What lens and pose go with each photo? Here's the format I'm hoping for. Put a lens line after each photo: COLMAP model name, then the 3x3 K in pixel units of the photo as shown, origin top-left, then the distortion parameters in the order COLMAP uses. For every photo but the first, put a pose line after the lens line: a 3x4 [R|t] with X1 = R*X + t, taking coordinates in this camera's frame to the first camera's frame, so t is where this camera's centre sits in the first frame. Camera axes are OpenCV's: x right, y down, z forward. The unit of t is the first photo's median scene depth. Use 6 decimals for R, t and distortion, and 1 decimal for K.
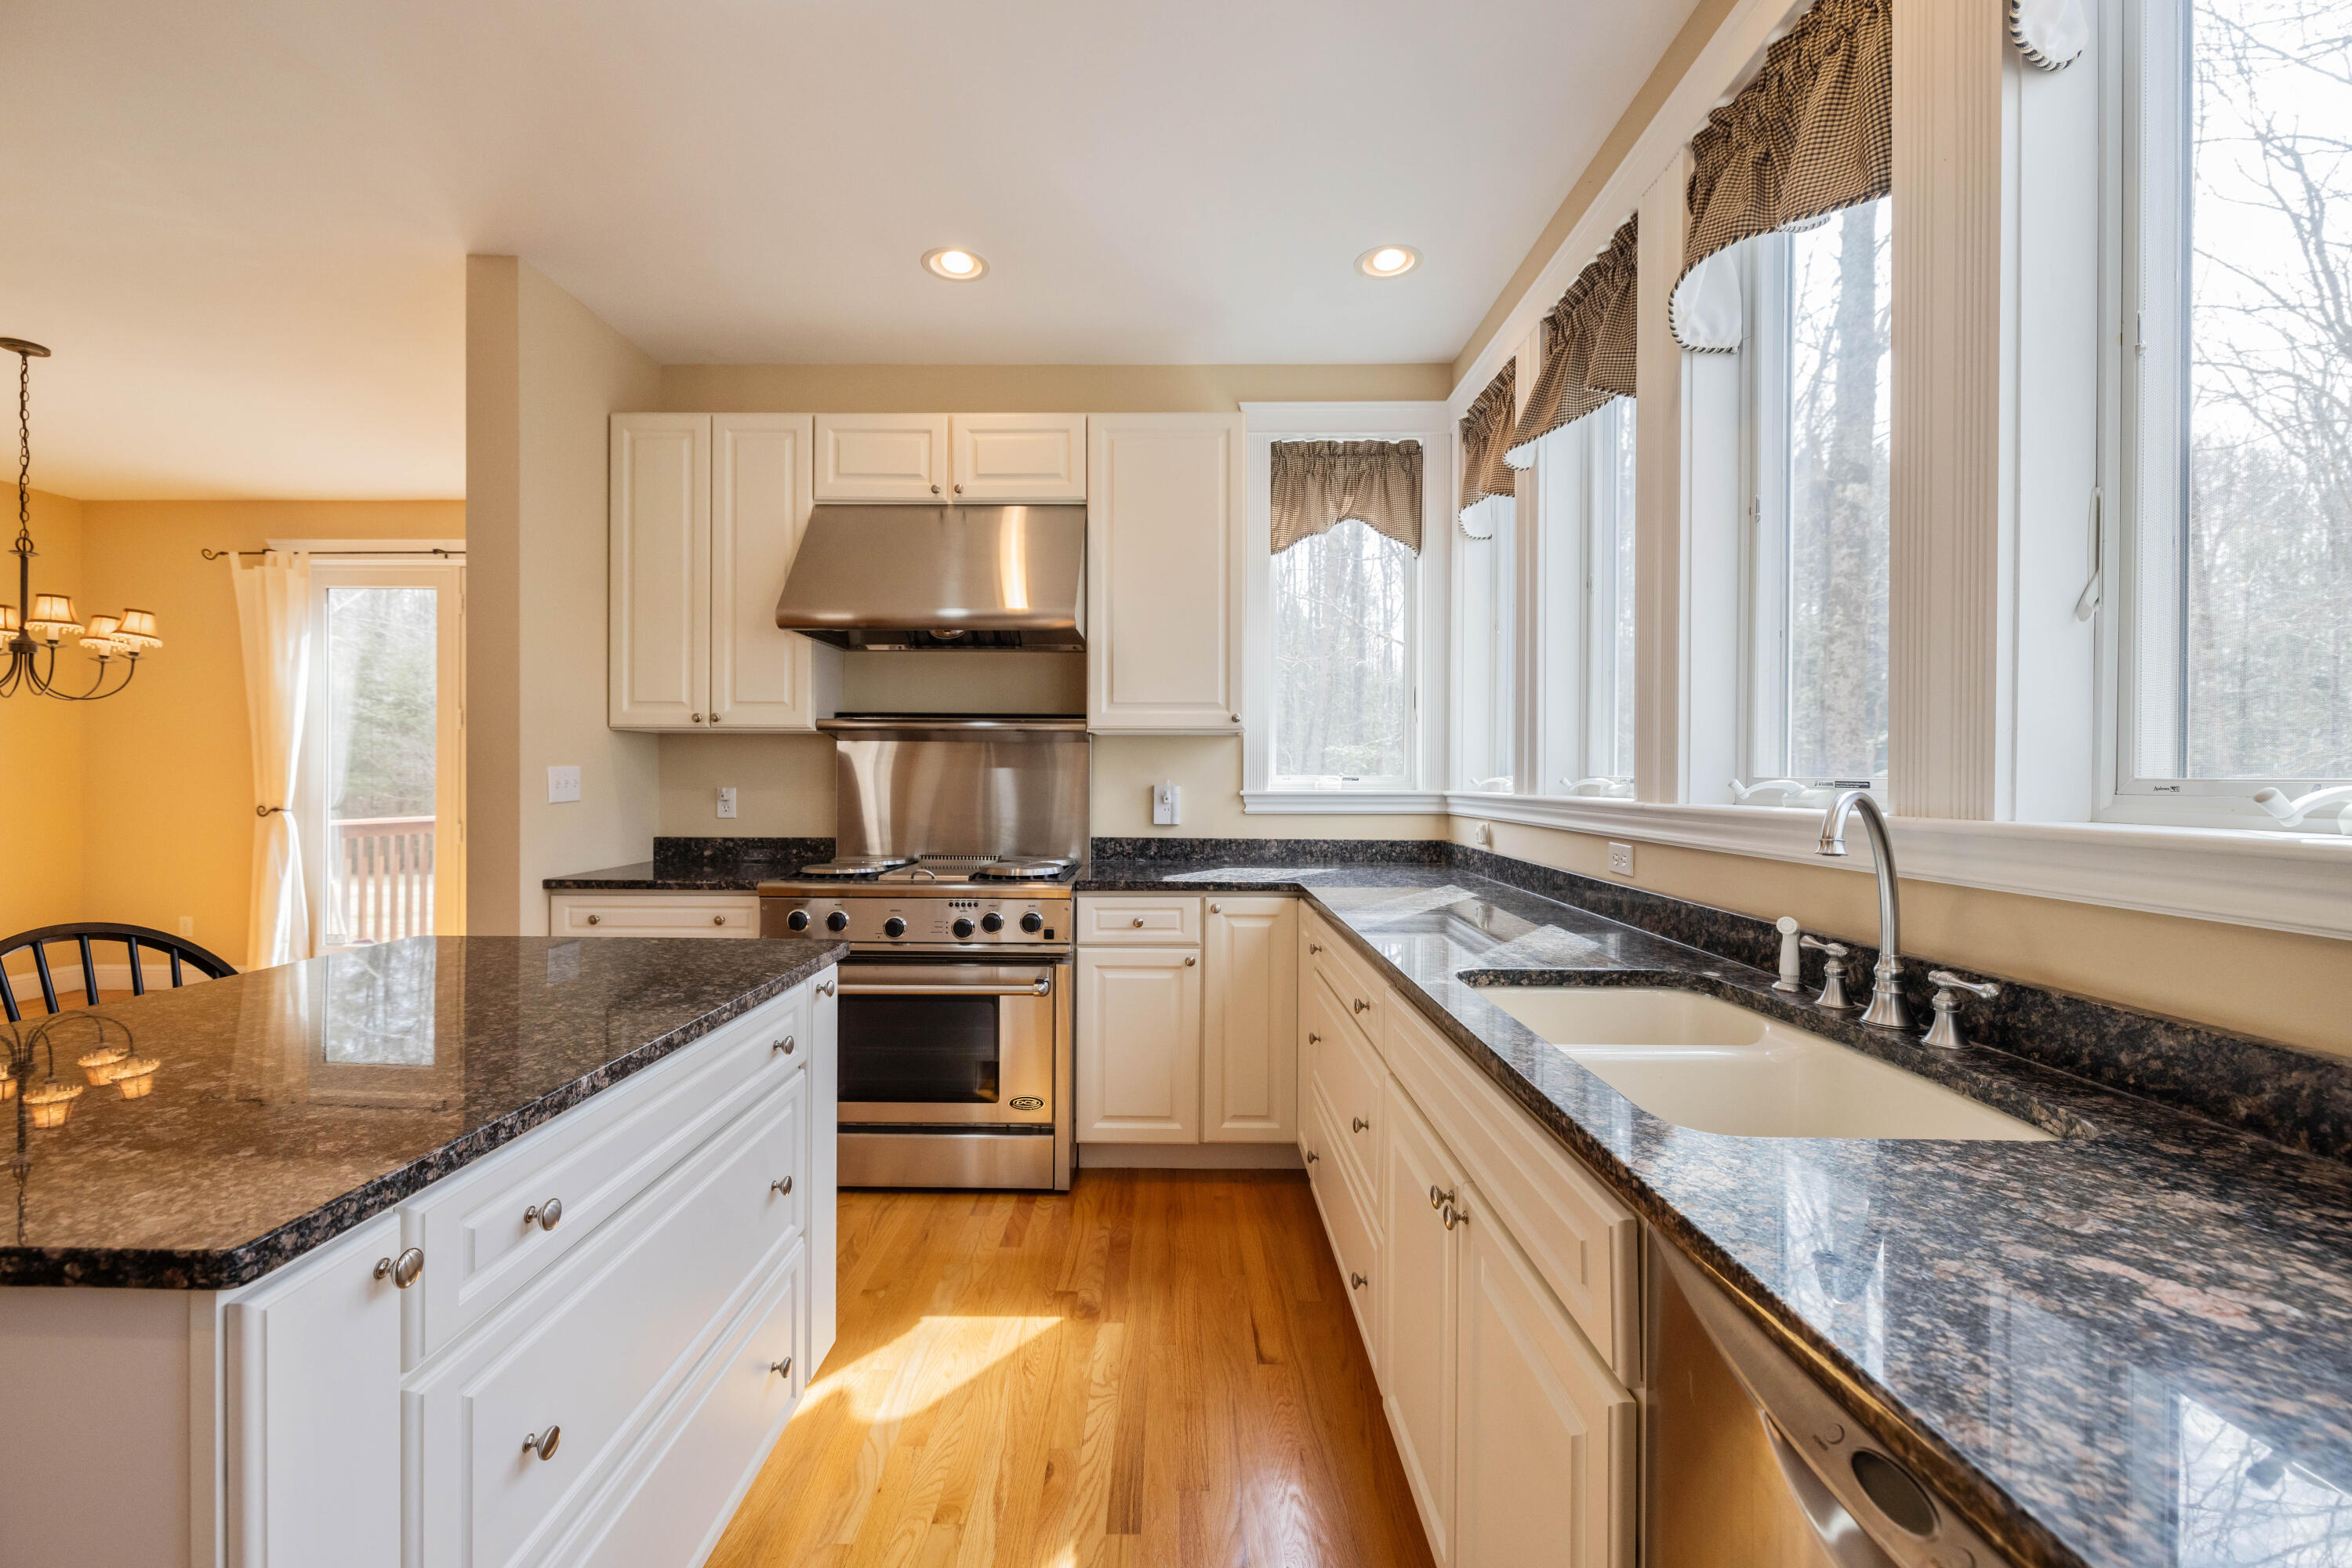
lens RADIAL K [[978.4, 0, 1171.4], [0, 978.4, 777.9], [0, 0, 1]] dist [-0.000773, -0.000417]
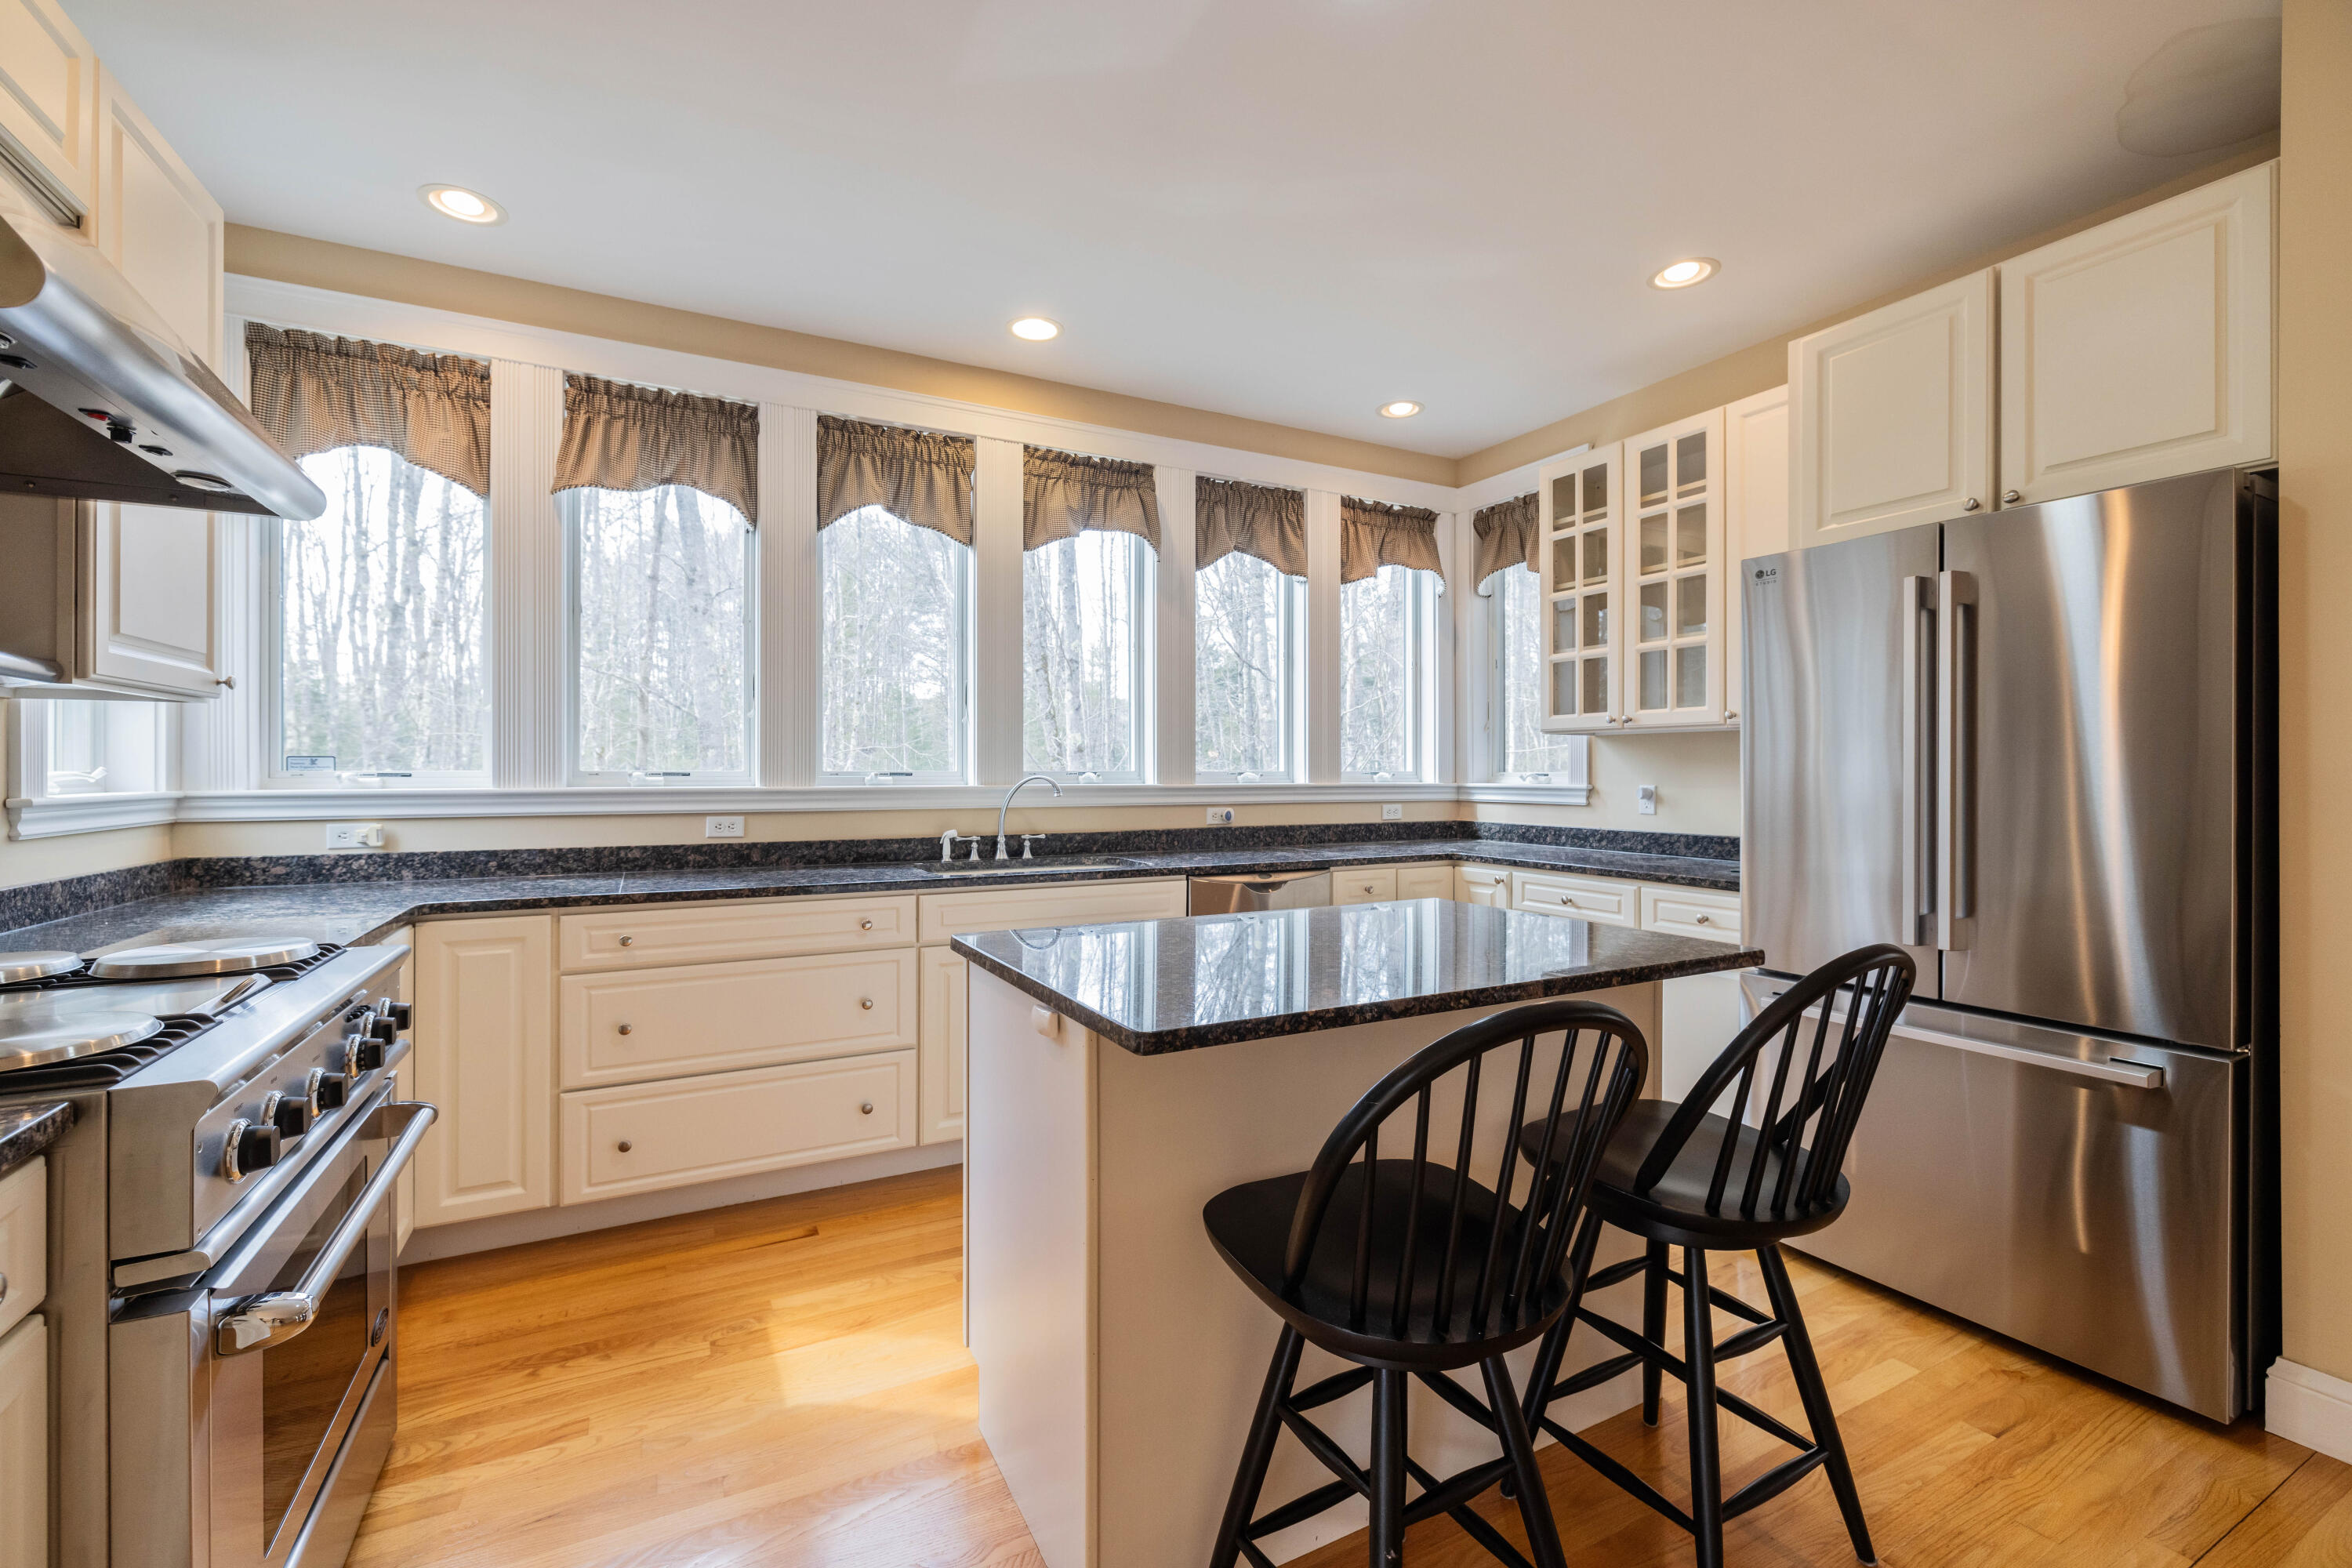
lens RADIAL K [[978.4, 0, 1160.1], [0, 978.4, 769.1], [0, 0, 1]] dist [-0.000773, -0.000417]
pose [[-0.456116, -0.002690, 0.889916, -0.783855], [0.000148, 0.999995, 0.003098, -0.006032], [-0.889920, 0.001545, -0.456114, 0.745065]]
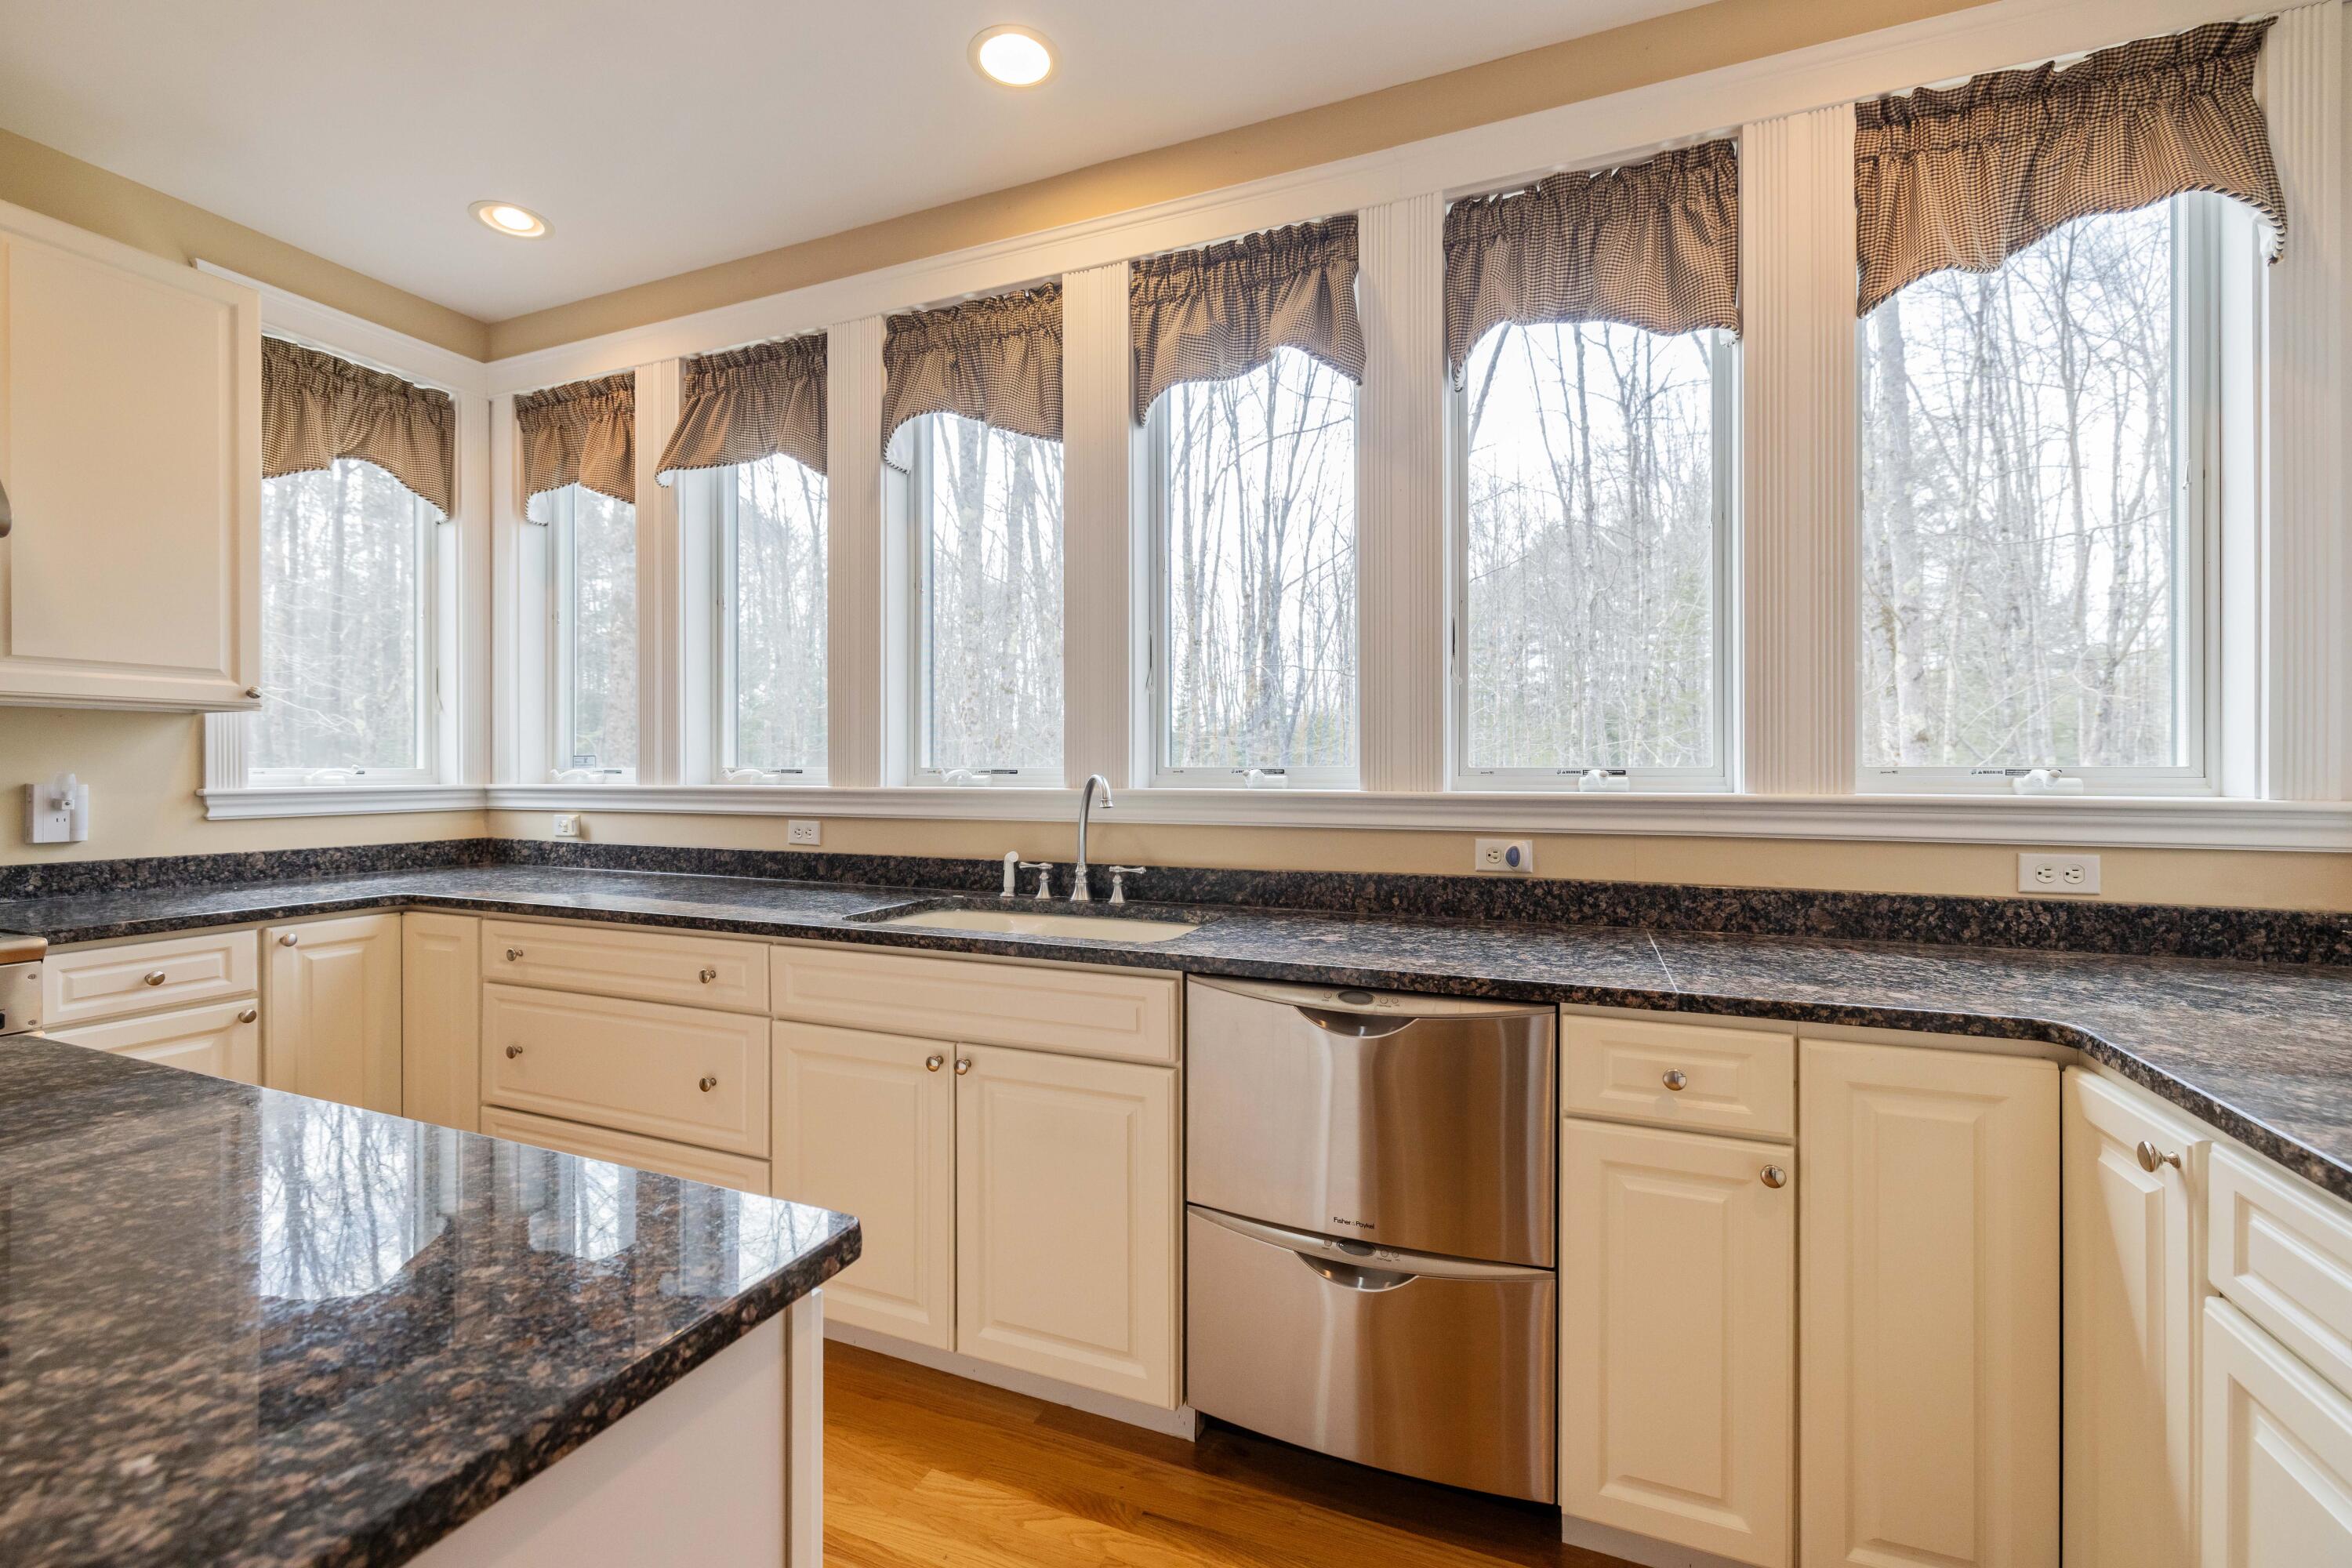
lens RADIAL K [[978.4, 0, 1163.7], [0, 978.4, 773.6], [0, 0, 1]] dist [-0.000773, -0.000417]
pose [[0.378922, -0.008207, 0.925392, -0.366902], [0.004672, 0.999965, 0.006956, -0.000414], [-0.925417, 0.001687, 0.378947, 0.060379]]
